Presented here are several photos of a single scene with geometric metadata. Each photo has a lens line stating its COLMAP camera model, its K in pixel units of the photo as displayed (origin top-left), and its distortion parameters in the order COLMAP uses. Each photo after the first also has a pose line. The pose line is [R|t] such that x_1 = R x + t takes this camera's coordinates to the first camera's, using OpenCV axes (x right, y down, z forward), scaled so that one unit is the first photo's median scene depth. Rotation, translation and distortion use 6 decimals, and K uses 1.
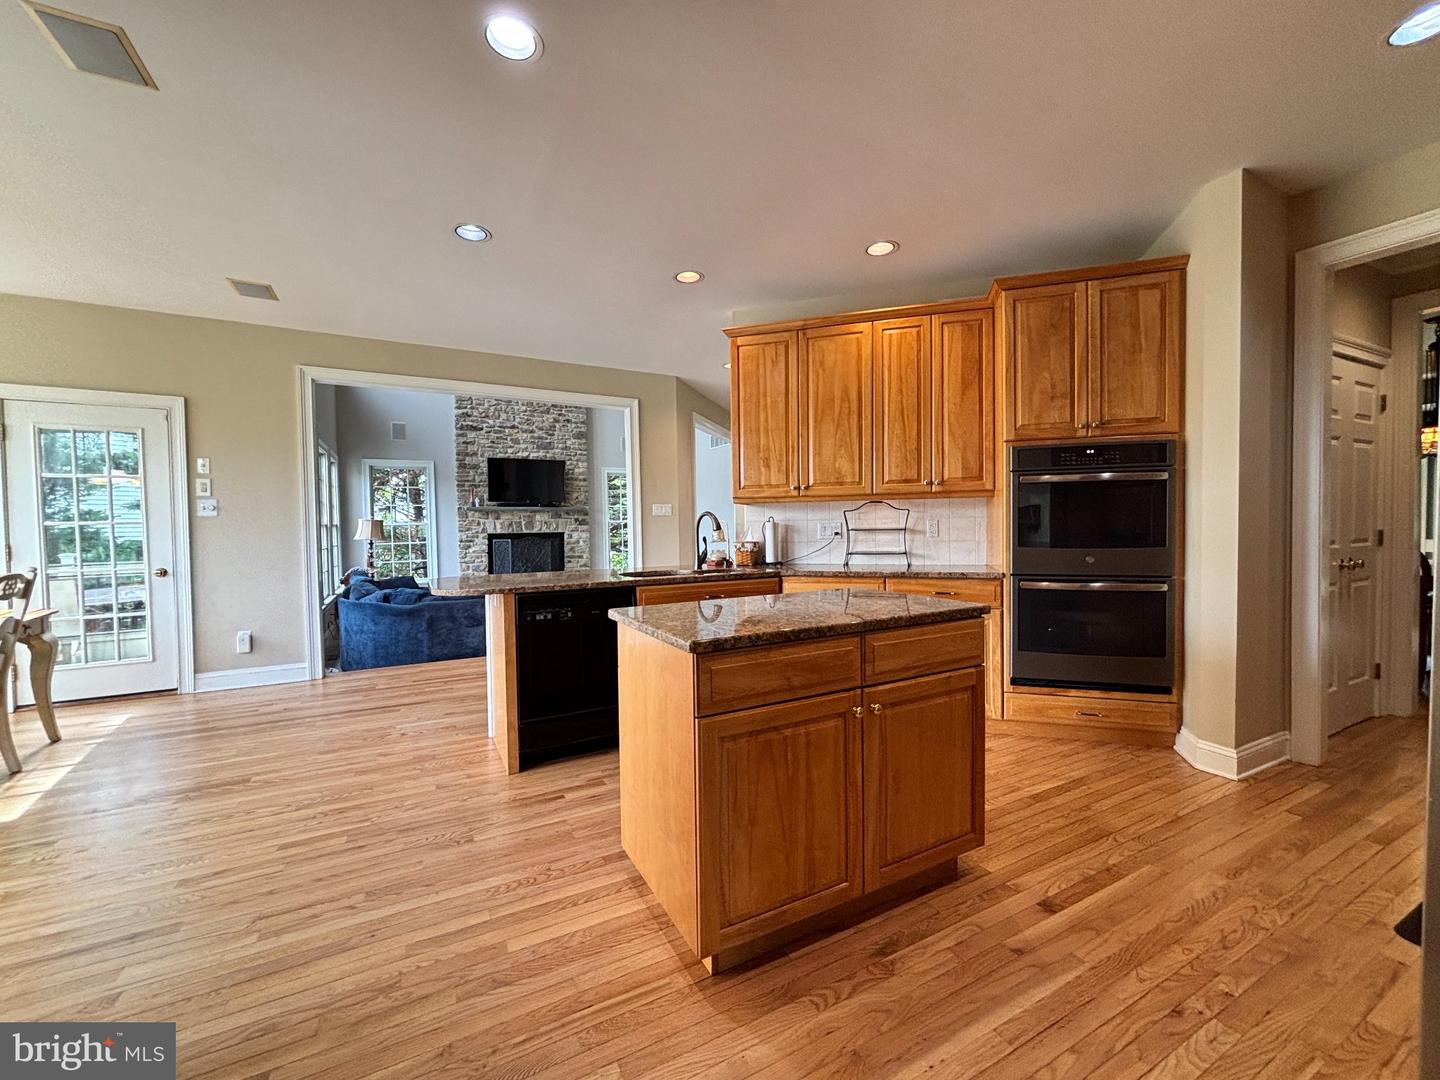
lens RADIAL K [[579.7, 0, 717.9], [0, 579.7, 538.8], [0, 0, 1]] dist [-0.000336, 0.001839]
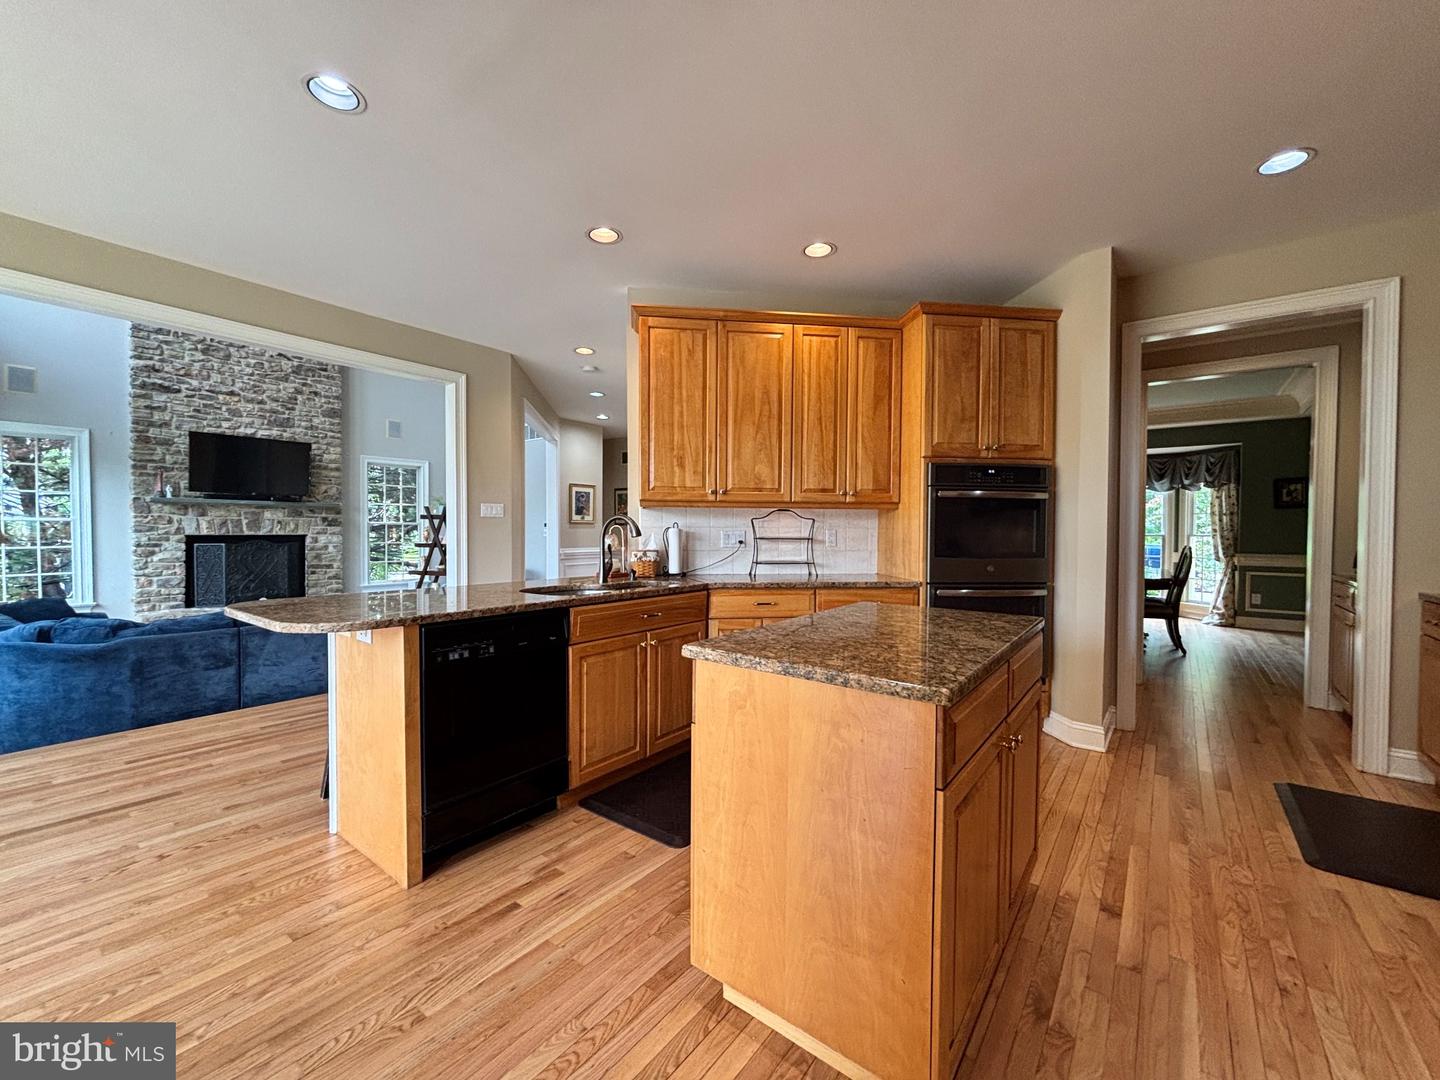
lens RADIAL K [[579.7, 0, 717.8], [0, 579.7, 539.6], [0, 0, 1]] dist [-0.000336, 0.001839]
pose [[0.911863, 0.011914, 0.410321, -0.238975], [-0.008255, 0.999909, -0.010688, -0.002830], [-0.410411, 0.006359, 0.911879, 0.166771]]
